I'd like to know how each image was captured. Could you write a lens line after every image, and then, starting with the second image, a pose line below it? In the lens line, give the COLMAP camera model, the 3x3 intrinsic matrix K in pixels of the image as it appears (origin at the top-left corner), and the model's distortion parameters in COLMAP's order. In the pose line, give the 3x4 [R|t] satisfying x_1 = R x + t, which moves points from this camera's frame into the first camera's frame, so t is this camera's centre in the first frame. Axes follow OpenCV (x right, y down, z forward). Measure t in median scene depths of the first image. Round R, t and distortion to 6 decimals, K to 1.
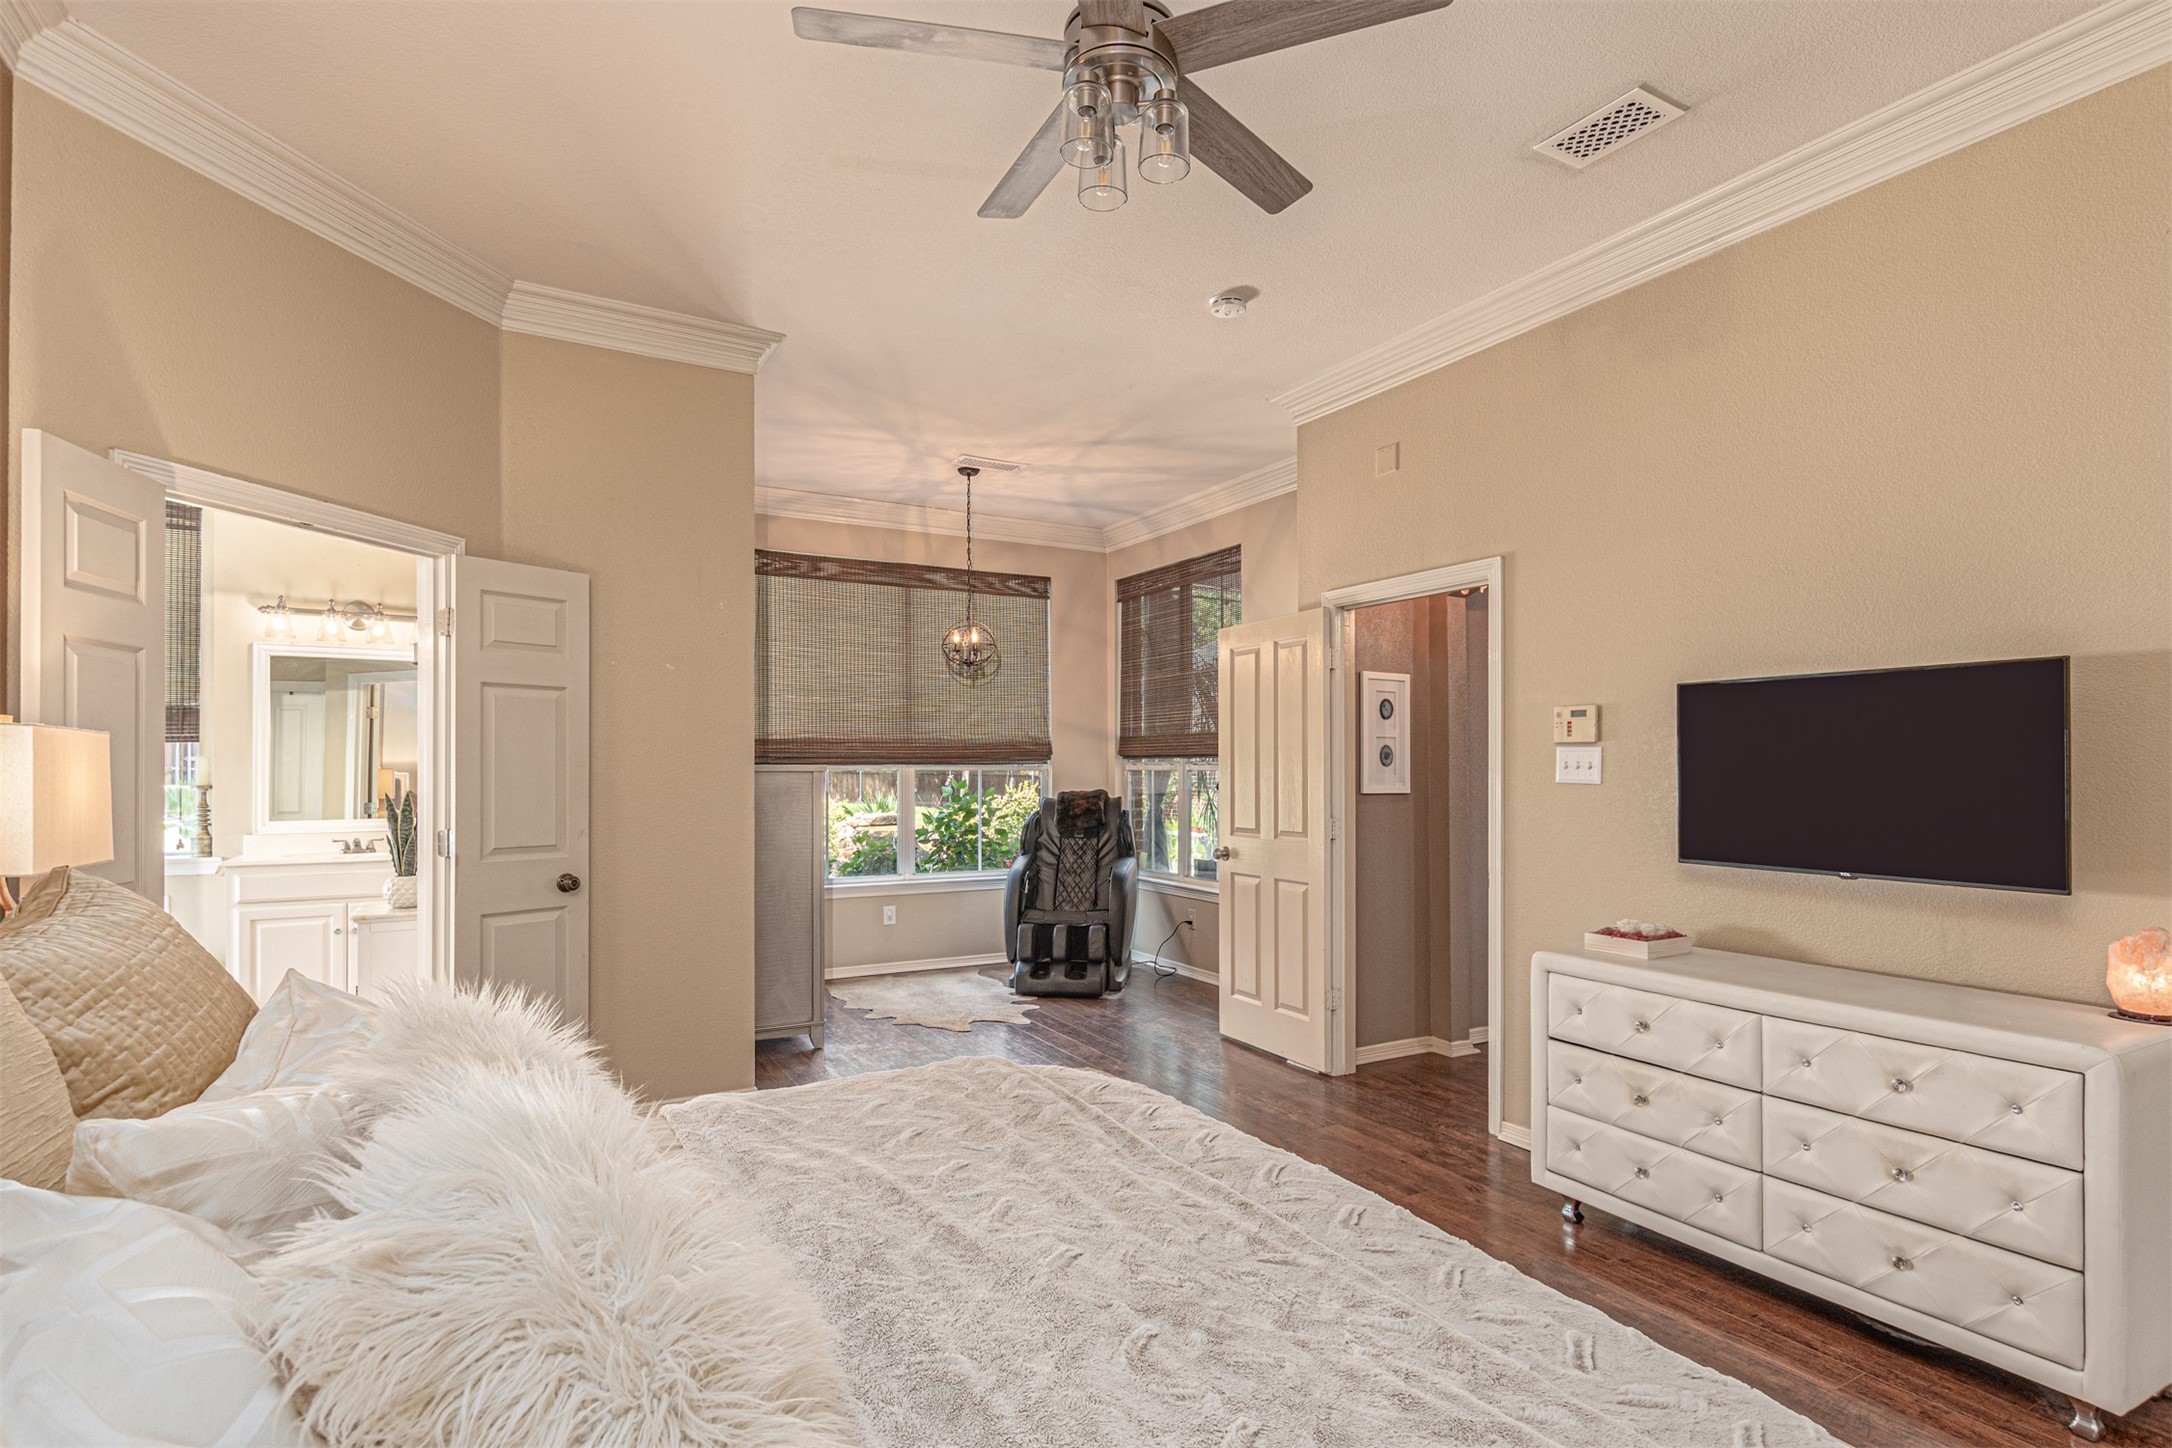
lens RADIAL K [[1086.9, 0, 1087.0], [0, 1086.9, 755.5], [0, 0, 1]] dist [-0.000554, 0.000005]
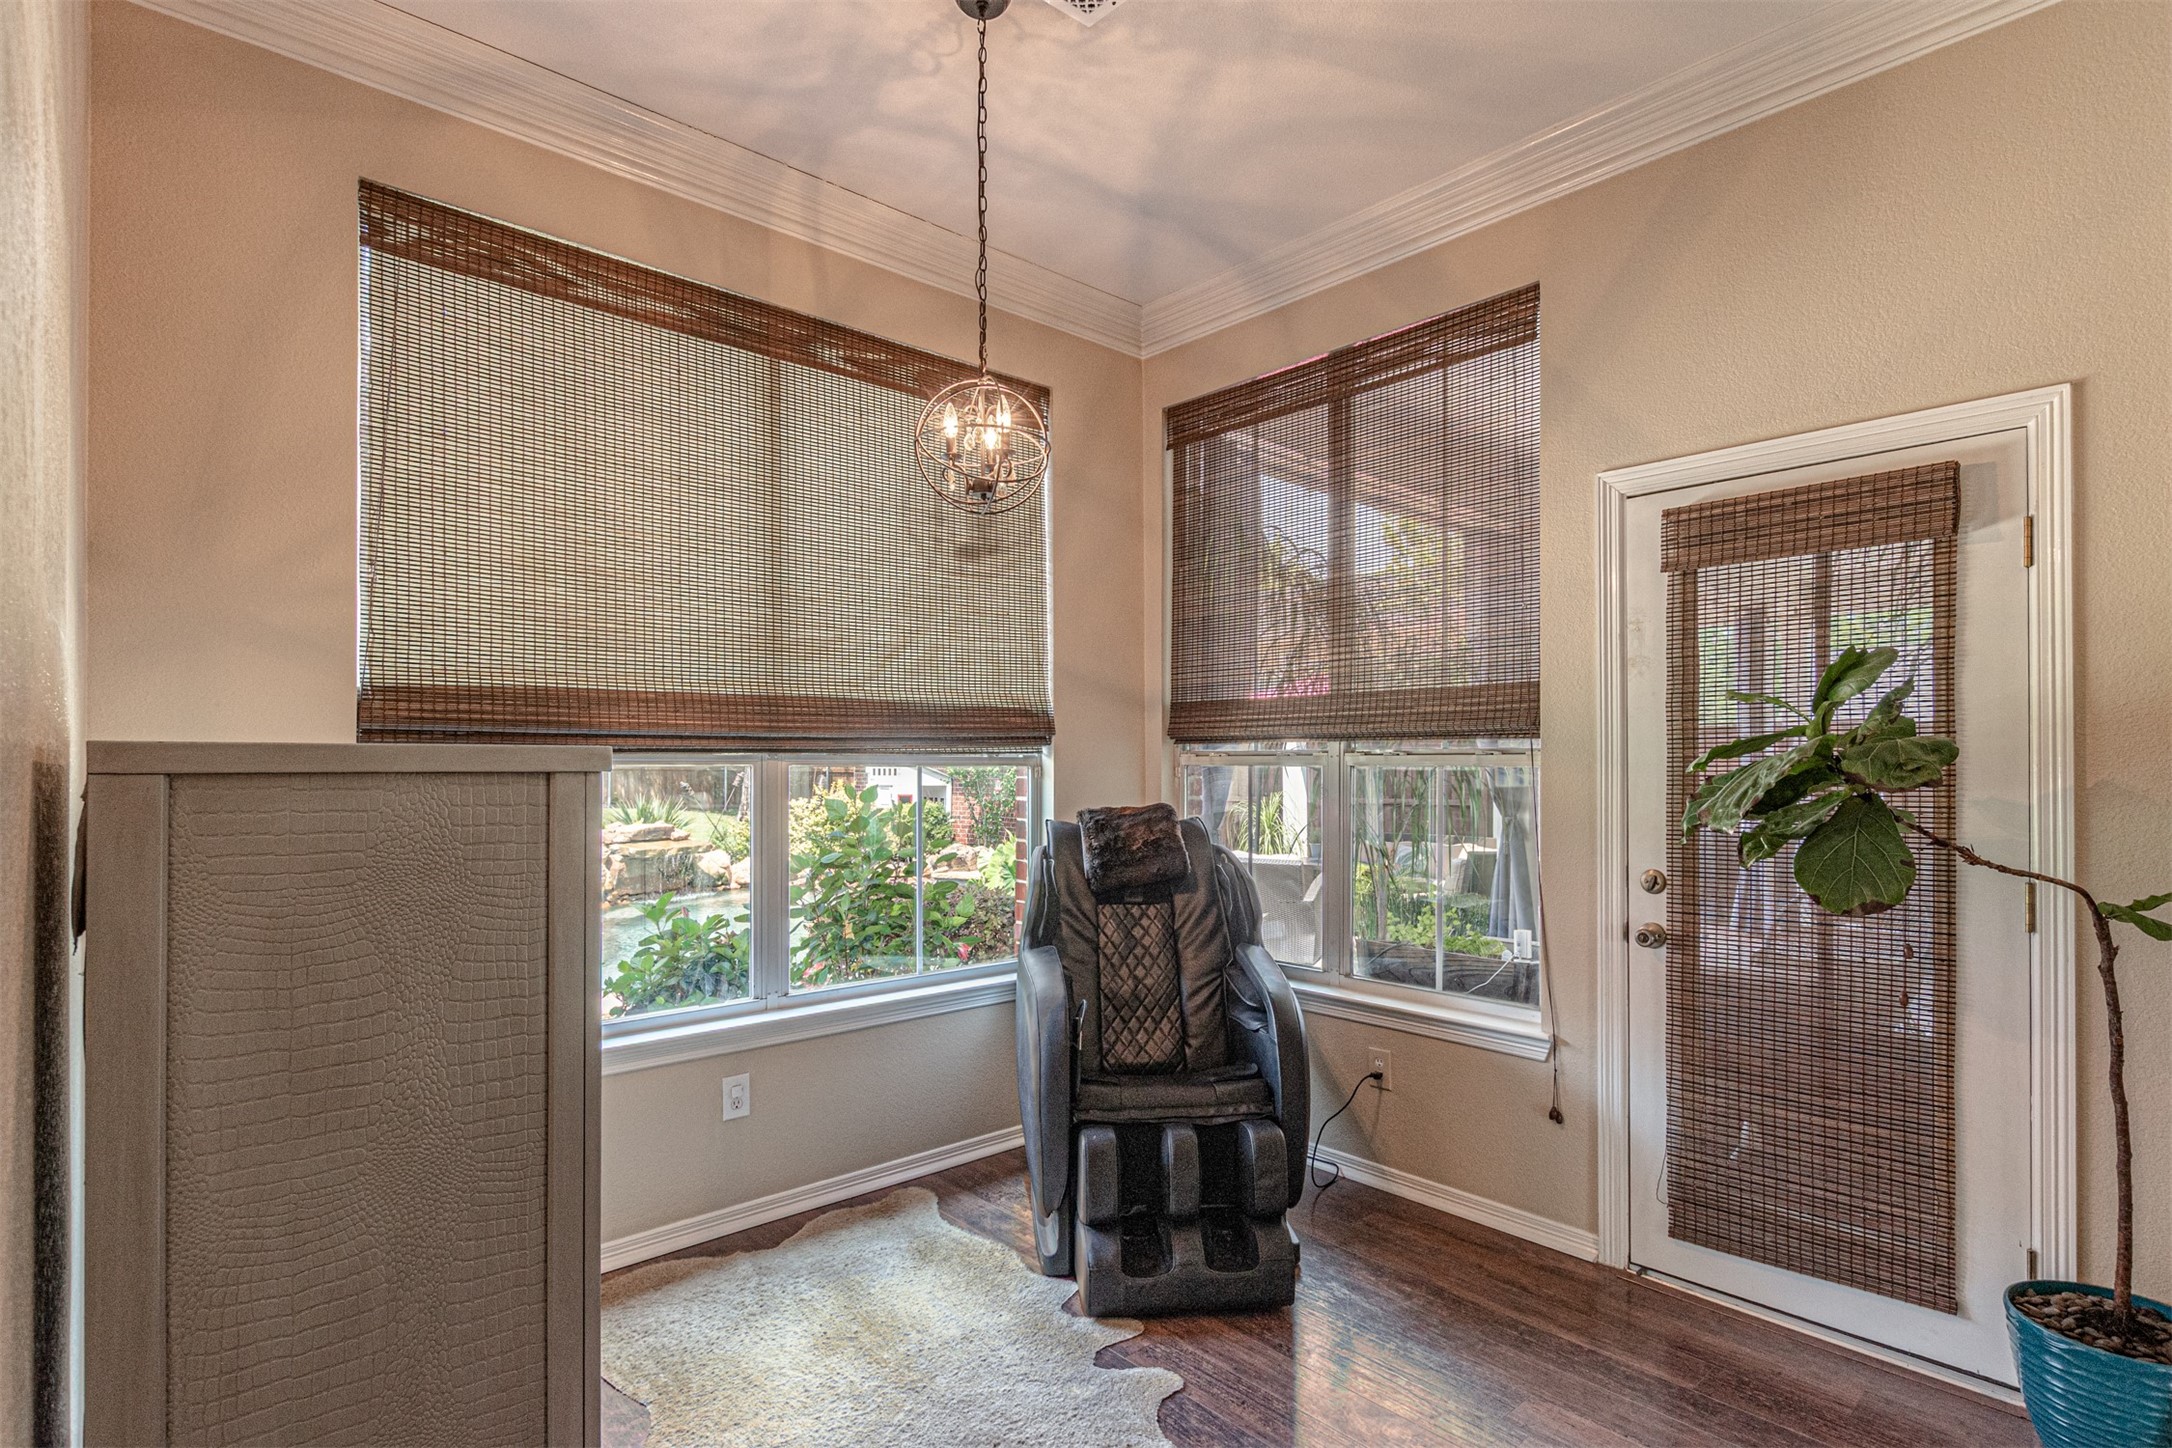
lens RADIAL K [[1086.9, 0, 1087.0], [0, 1086.9, 755.5], [0, 0, 1]] dist [-0.000554, 0.000005]
pose [[0.976299, 0.002478, 0.216414, -0.129647], [-0.003442, 0.999986, 0.004077, 0.006568], [-0.216400, -0.004725, 0.976293, 0.506961]]
